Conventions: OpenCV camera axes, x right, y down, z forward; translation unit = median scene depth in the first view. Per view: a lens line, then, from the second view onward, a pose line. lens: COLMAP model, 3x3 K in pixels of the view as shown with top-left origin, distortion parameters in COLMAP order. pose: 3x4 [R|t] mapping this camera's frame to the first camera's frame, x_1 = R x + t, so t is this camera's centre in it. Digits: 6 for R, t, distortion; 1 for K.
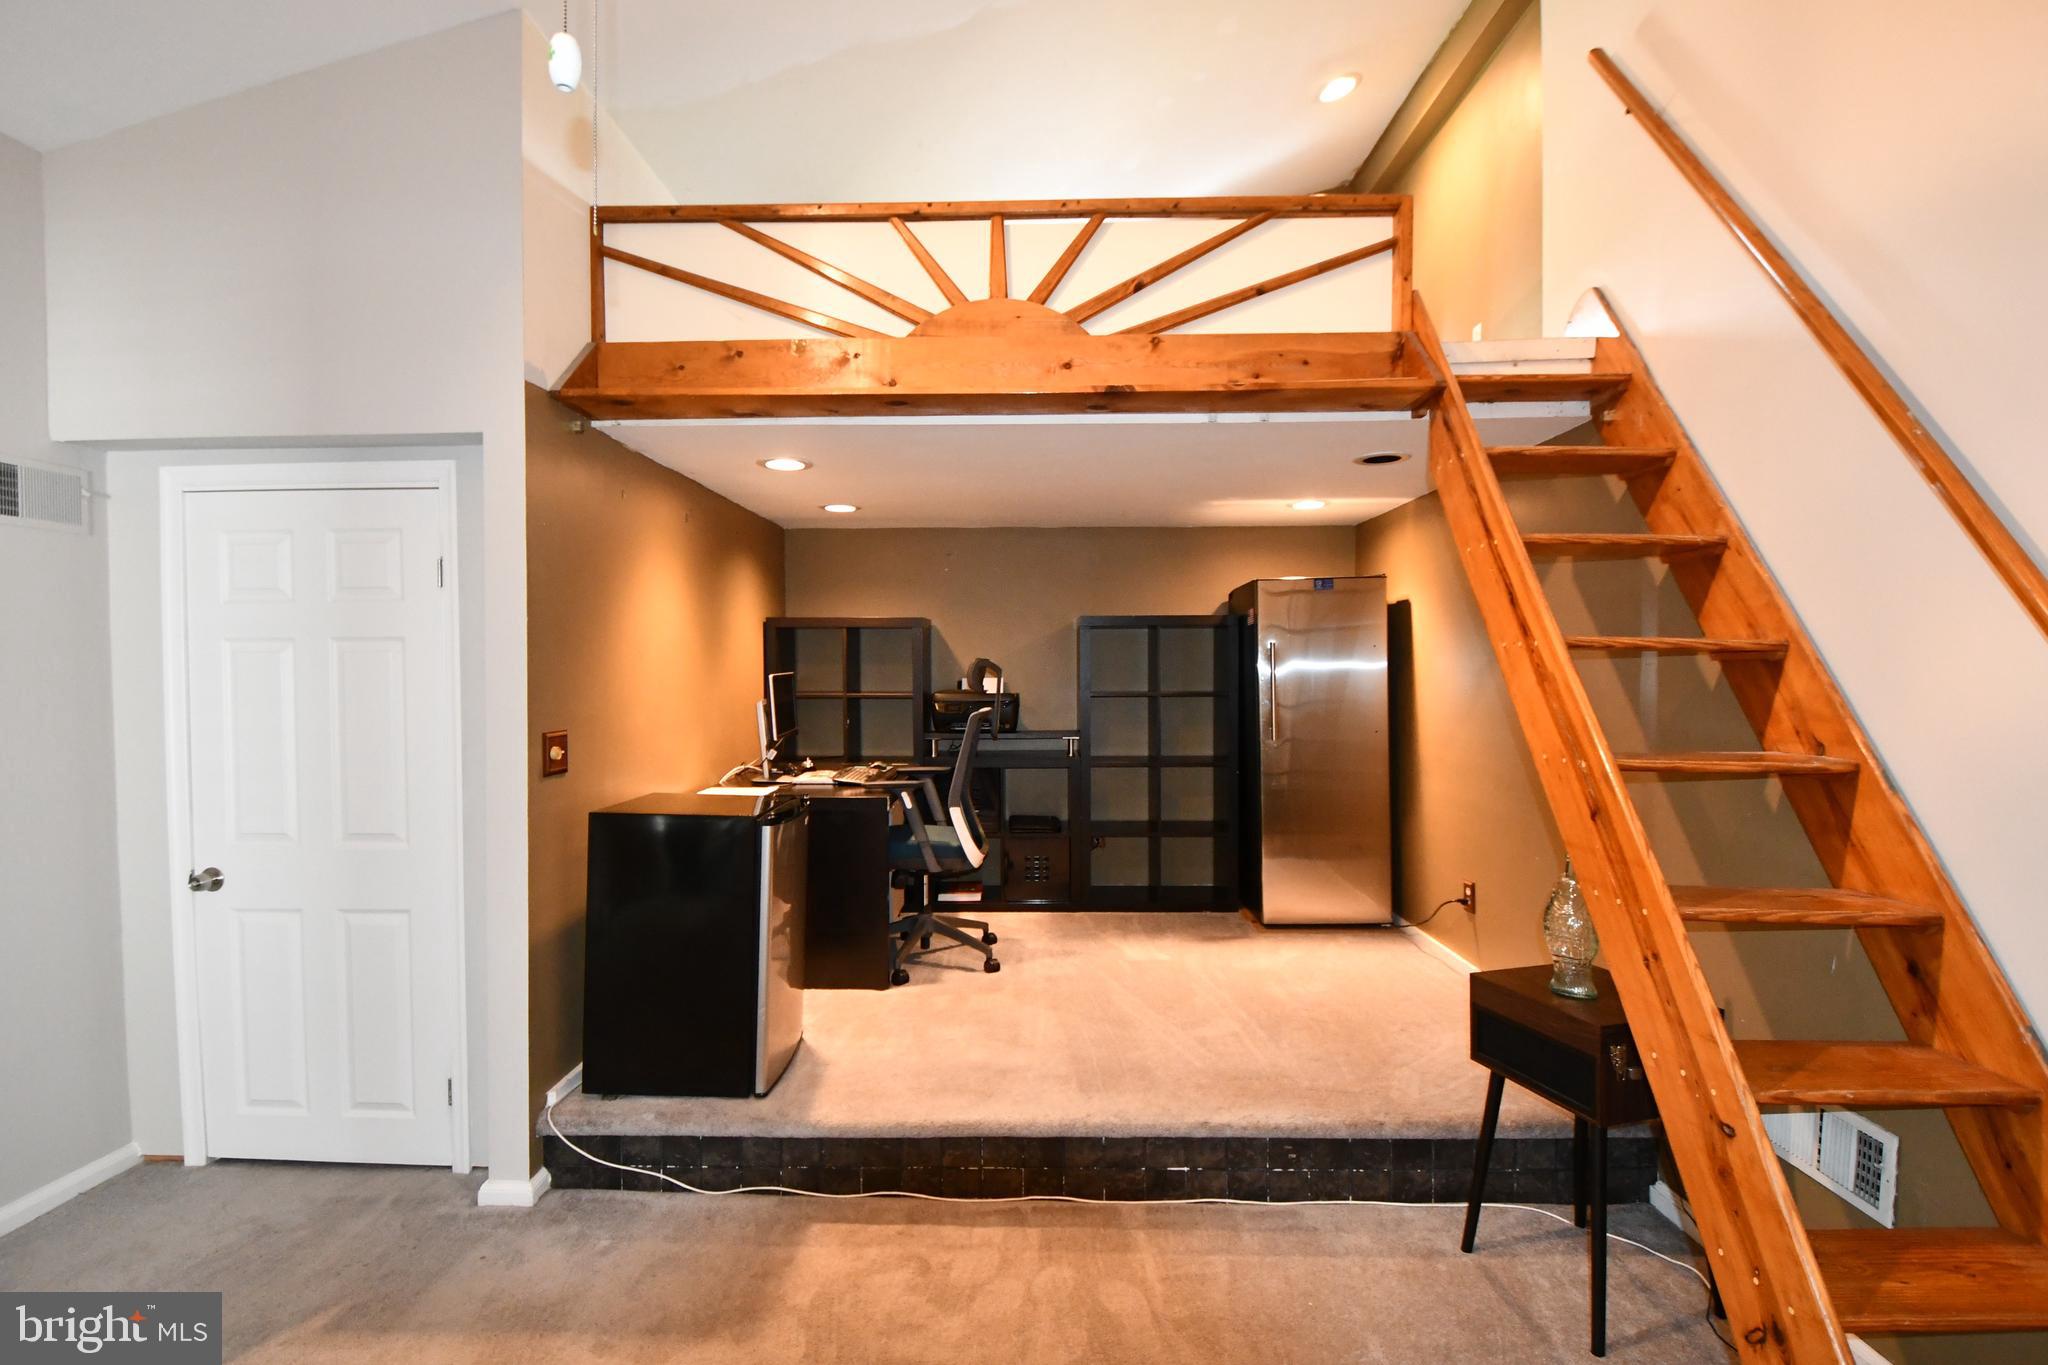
lens RADIAL K [[935.6, 0, 1024.6], [0, 935.6, 681.7], [0, 0, 1]] dist [-0.014887, -0.004125]
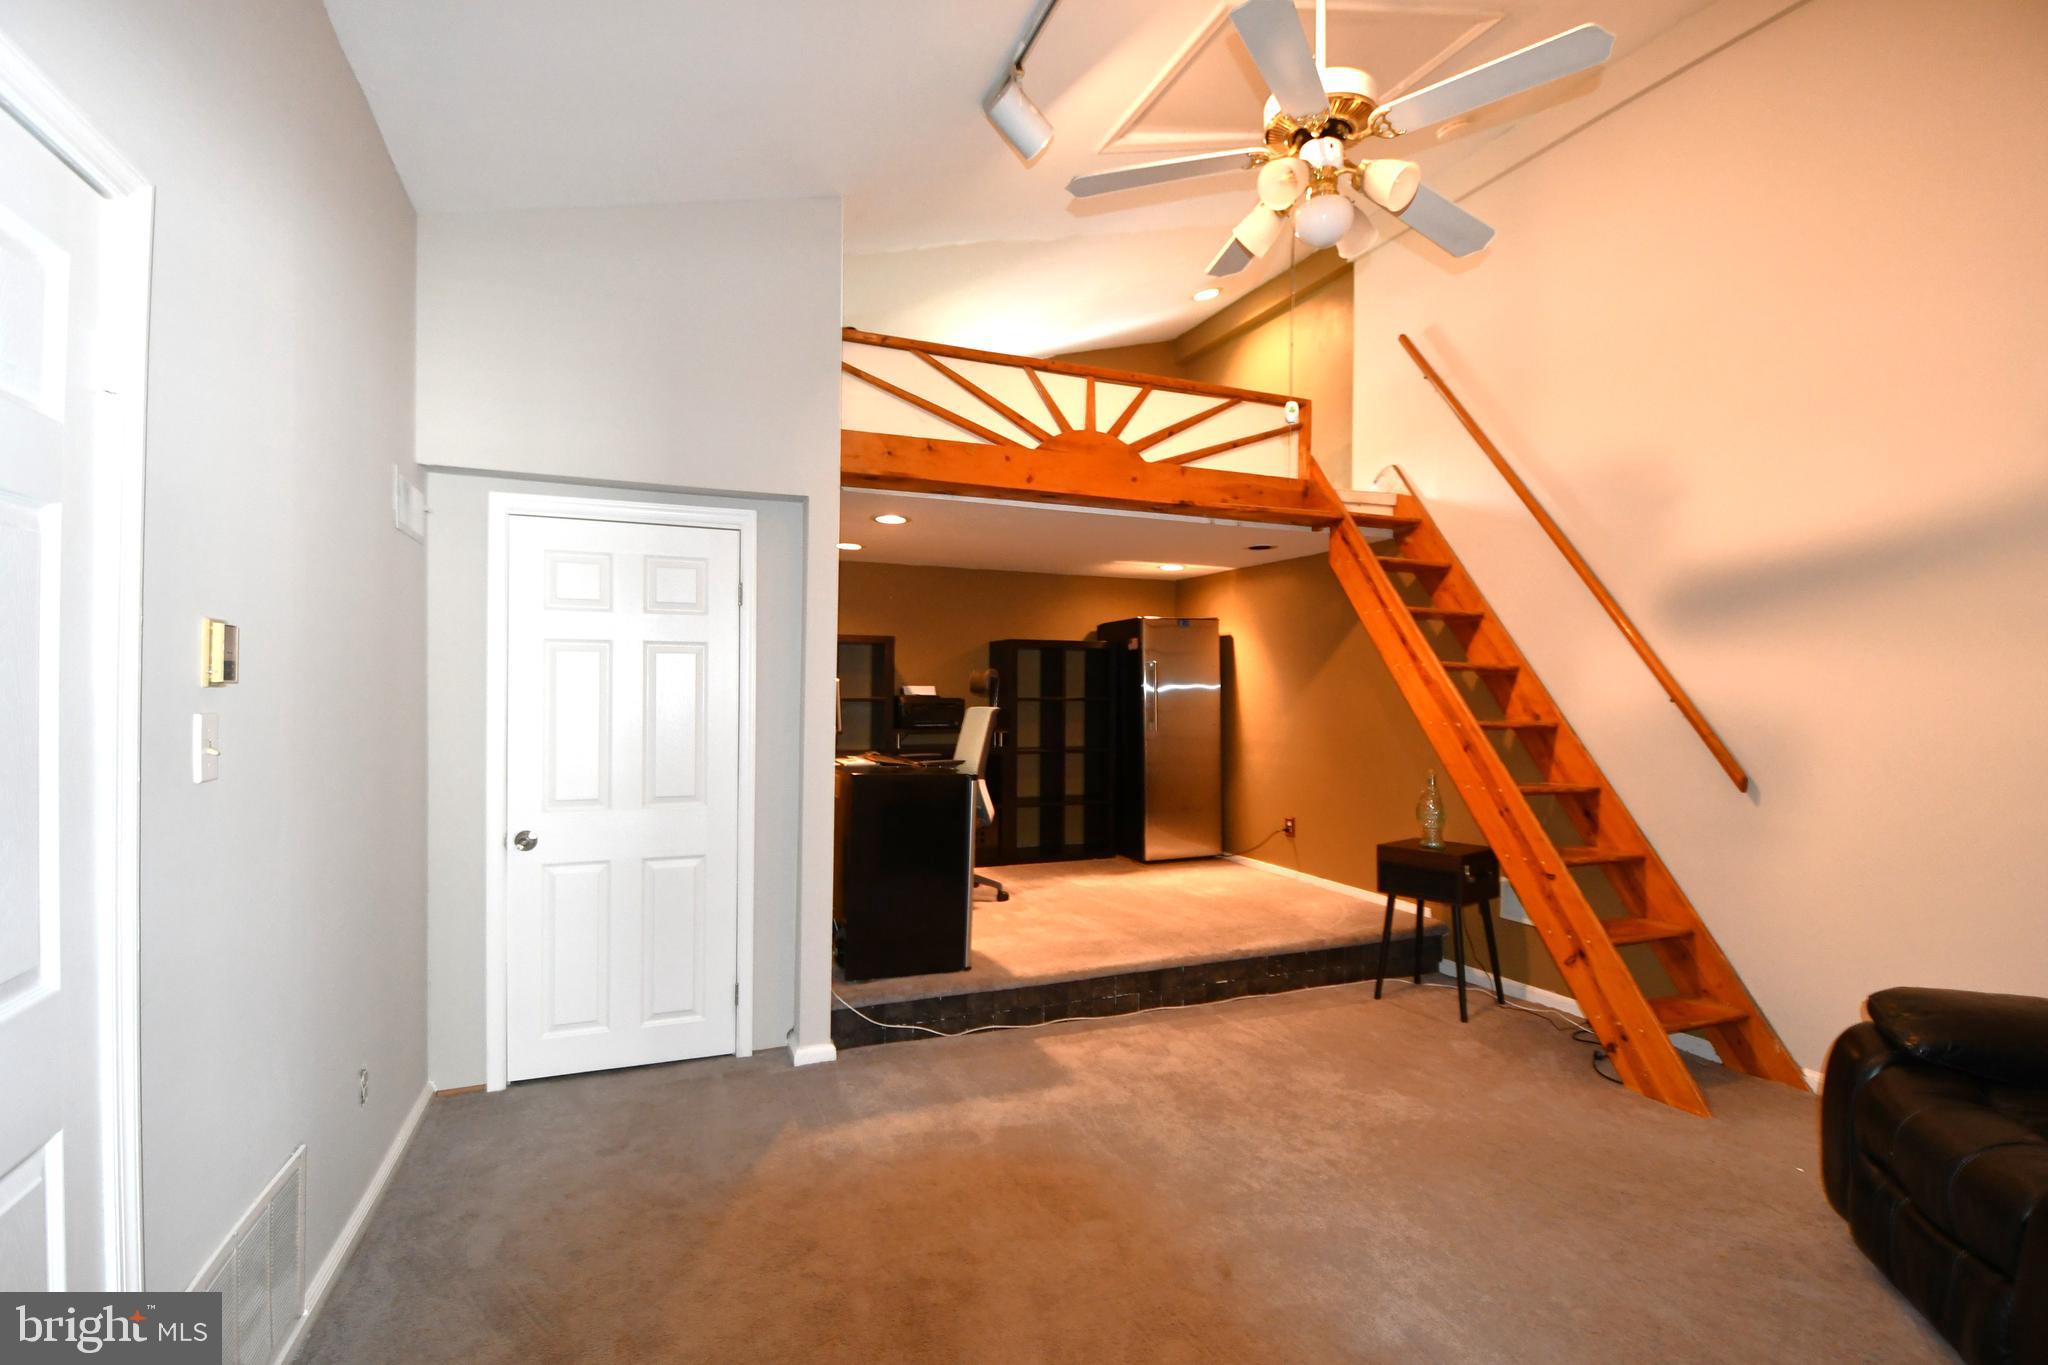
lens RADIAL K [[893.2, 0, 1020.4], [0, 893.2, 683.4], [0, 0, 1]] dist [-0.002896, -0.011149]
pose [[0.923552, 0.012977, 0.383254, -0.753117], [-0.005085, 0.999754, -0.021597, 0.034235], [-0.383440, 0.017997, 0.923391, -0.316022]]
